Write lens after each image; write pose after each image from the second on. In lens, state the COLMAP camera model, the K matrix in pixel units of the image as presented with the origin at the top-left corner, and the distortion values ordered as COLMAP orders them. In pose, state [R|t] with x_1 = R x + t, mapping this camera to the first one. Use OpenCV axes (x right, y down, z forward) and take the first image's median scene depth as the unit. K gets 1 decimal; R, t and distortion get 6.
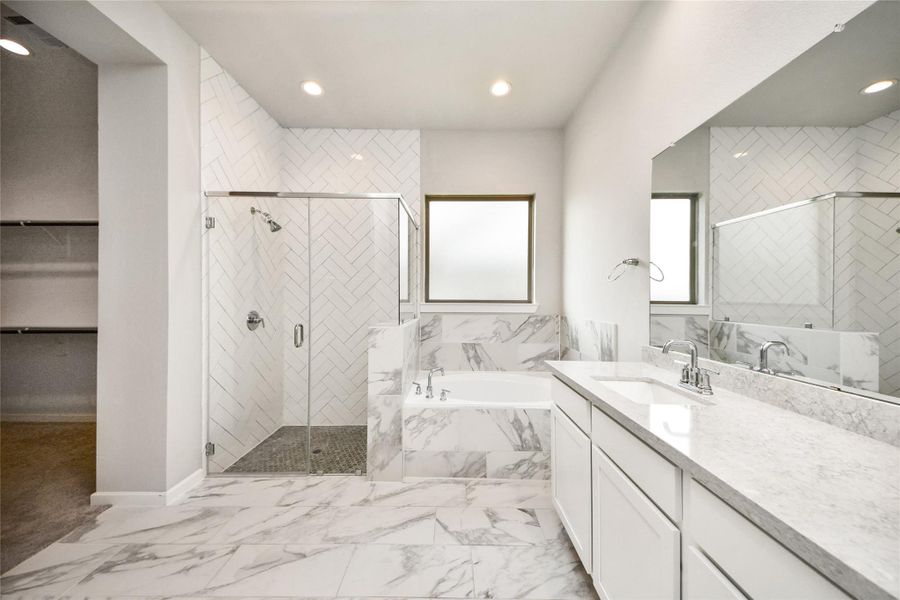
lens RADIAL K [[322.5, 0, 444.9], [0, 322.5, 297.6], [0, 0, 1]] dist [0.072960, -0.032336]
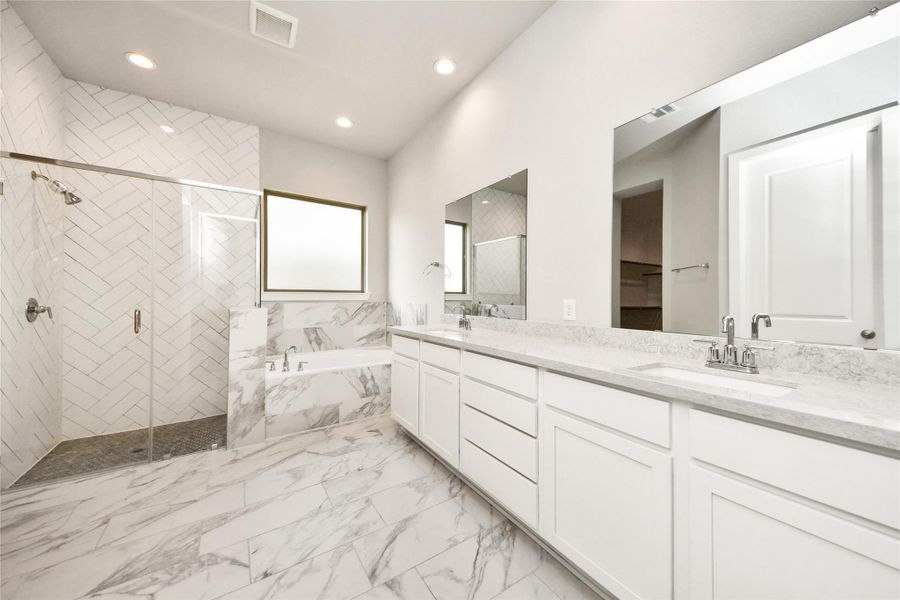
lens RADIAL K [[316.0, 0, 446.9], [0, 316.0, 293.5], [0, 0, 1]] dist [0.050725, -0.016831]
pose [[0.832129, 0.003801, 0.554569, -0.223552], [-0.002016, 0.999991, -0.003829, 0.037236], [-0.554578, 0.002069, 0.832129, -0.297663]]
